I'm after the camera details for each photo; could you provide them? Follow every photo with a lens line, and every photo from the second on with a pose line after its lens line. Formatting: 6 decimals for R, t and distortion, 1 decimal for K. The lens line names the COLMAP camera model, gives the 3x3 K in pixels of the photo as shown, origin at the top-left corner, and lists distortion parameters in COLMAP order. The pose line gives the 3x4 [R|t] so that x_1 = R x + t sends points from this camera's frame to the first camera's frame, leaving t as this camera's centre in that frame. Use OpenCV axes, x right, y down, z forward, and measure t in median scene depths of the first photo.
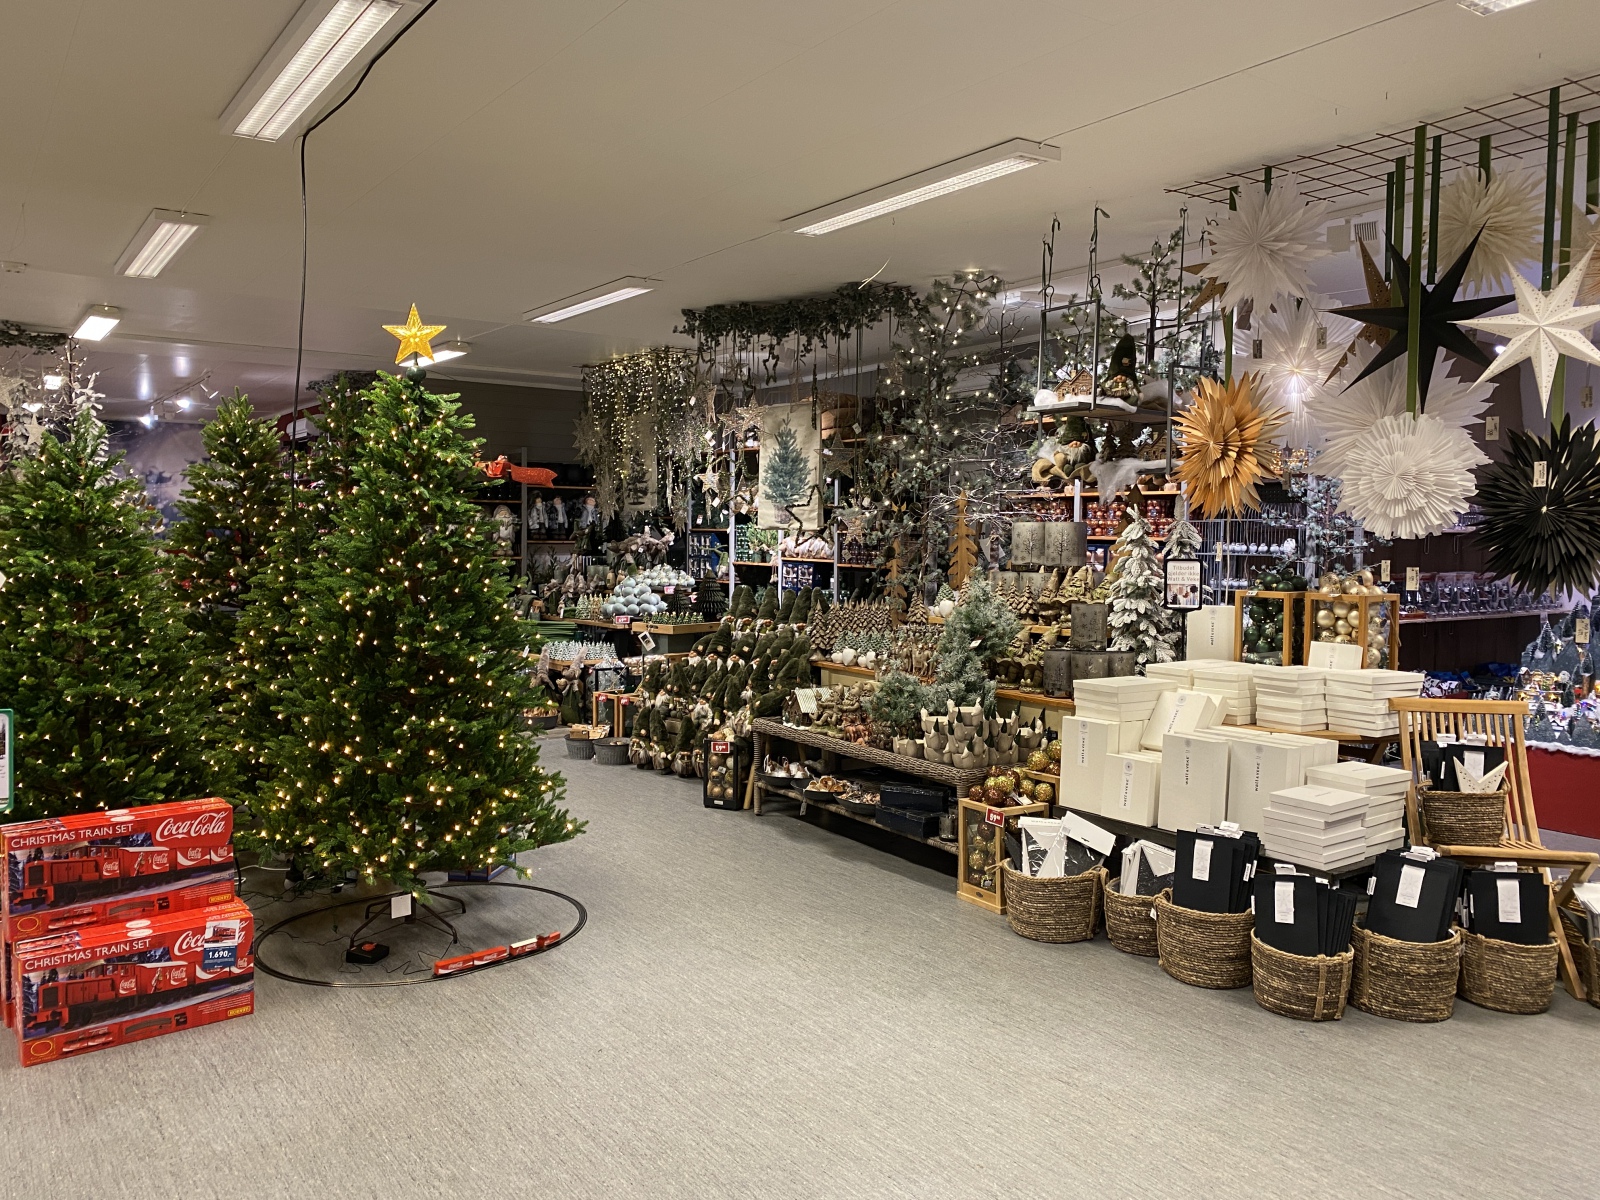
lens RADIAL K [[1215.4, 0, 793.5], [0, 1215.4, 587.7], [0, 0, 1]] dist [0.046394, -0.075833]
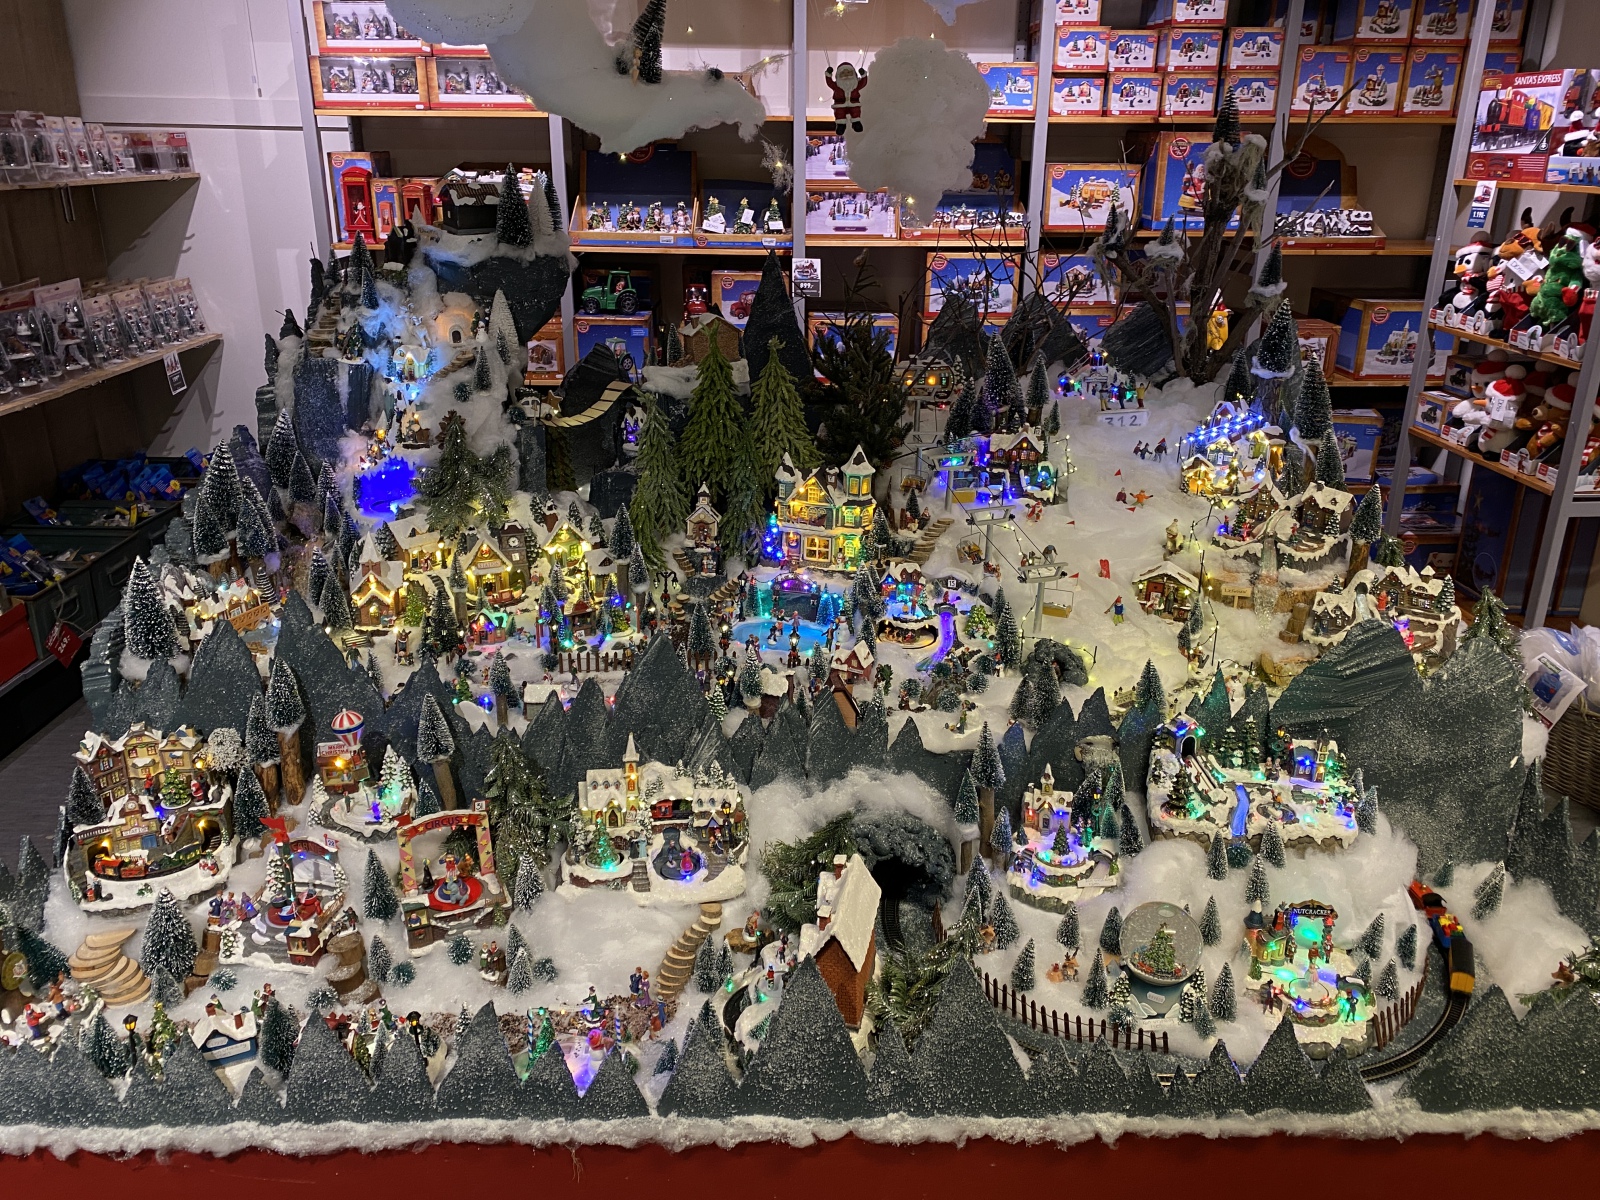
lens RADIAL K [[1215.4, 0, 790.3], [0, 1215.4, 596.3], [0, 0, 1]] dist [0.046394, -0.075833]
pose [[0.559080, -0.290189, 0.776672, 0.568003], [0.032907, 0.943778, 0.328938, -0.068446], [-0.828460, -0.158345, 0.537197, 0.852470]]
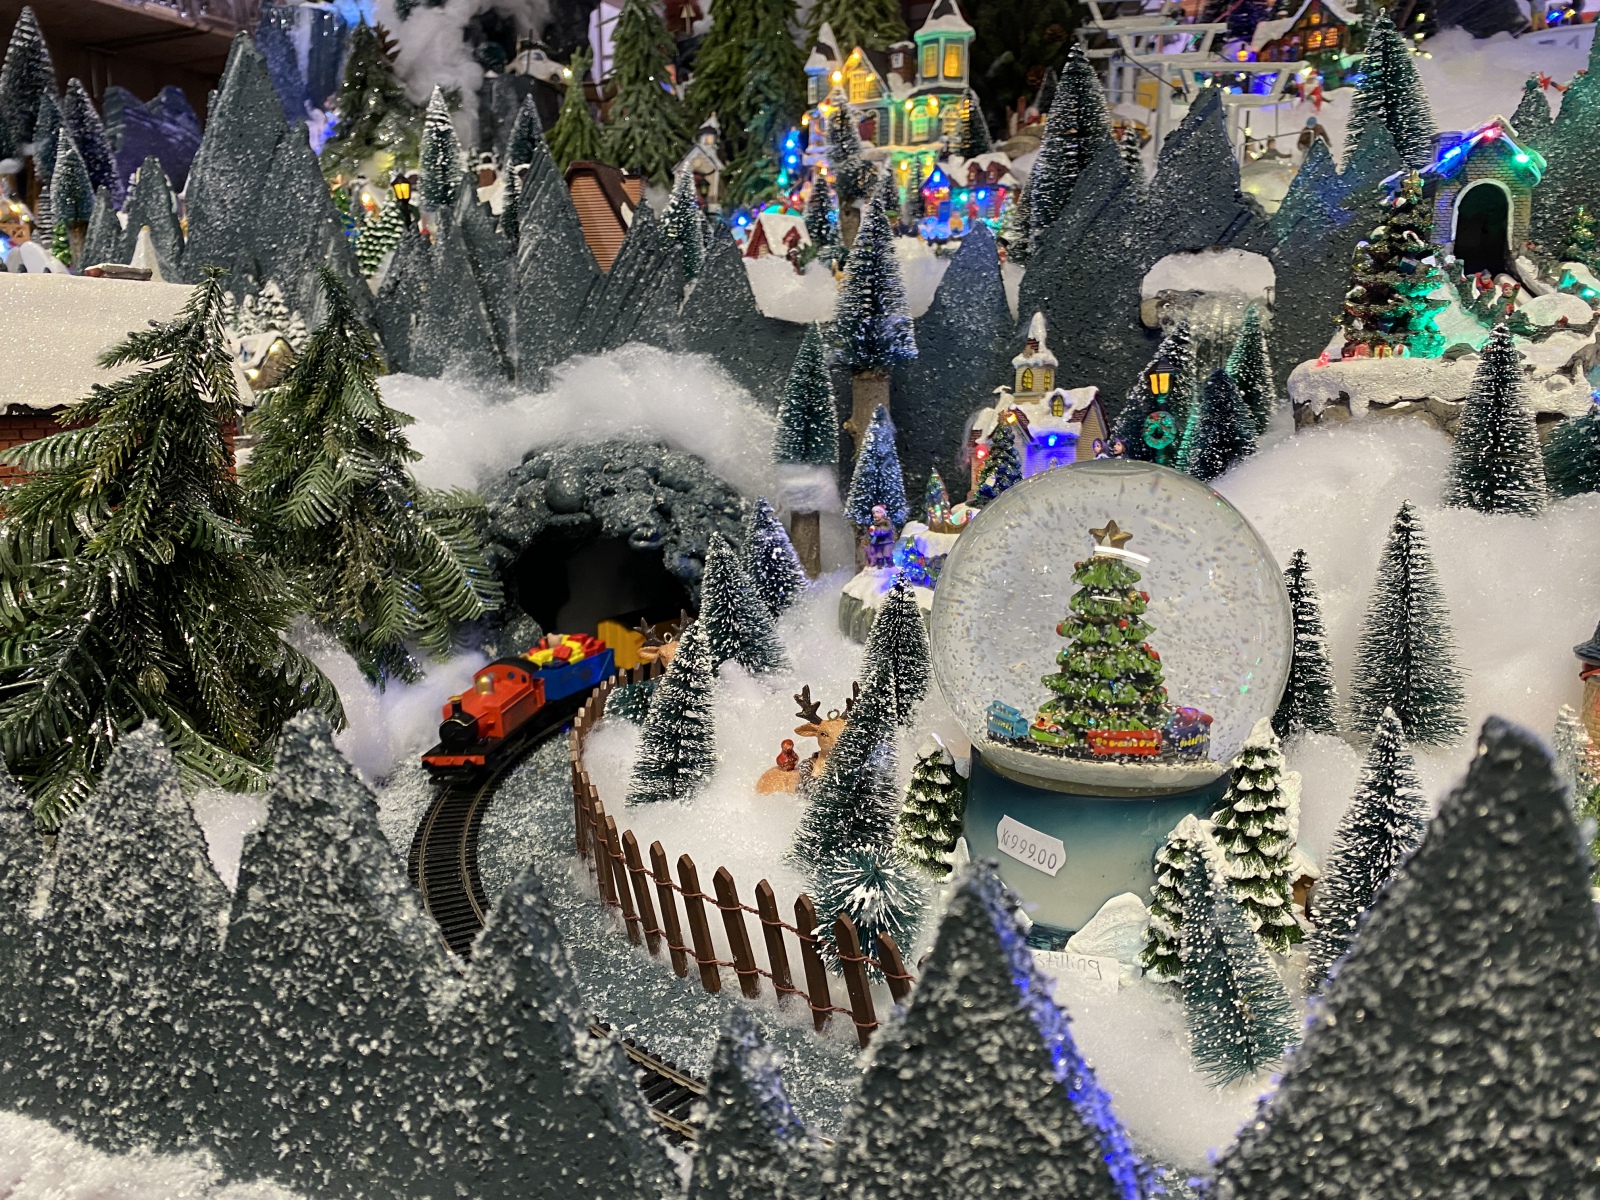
lens RADIAL K [[1215.4, 0, 797.4], [0, 1215.4, 597.5], [0, 0, 1]] dist [0.046394, -0.075833]
pose [[0.856507, -0.119531, 0.502104, 0.796652], [0.040203, 0.985309, 0.165983, 0.114559], [-0.514567, -0.121980, 0.848729, 0.876689]]
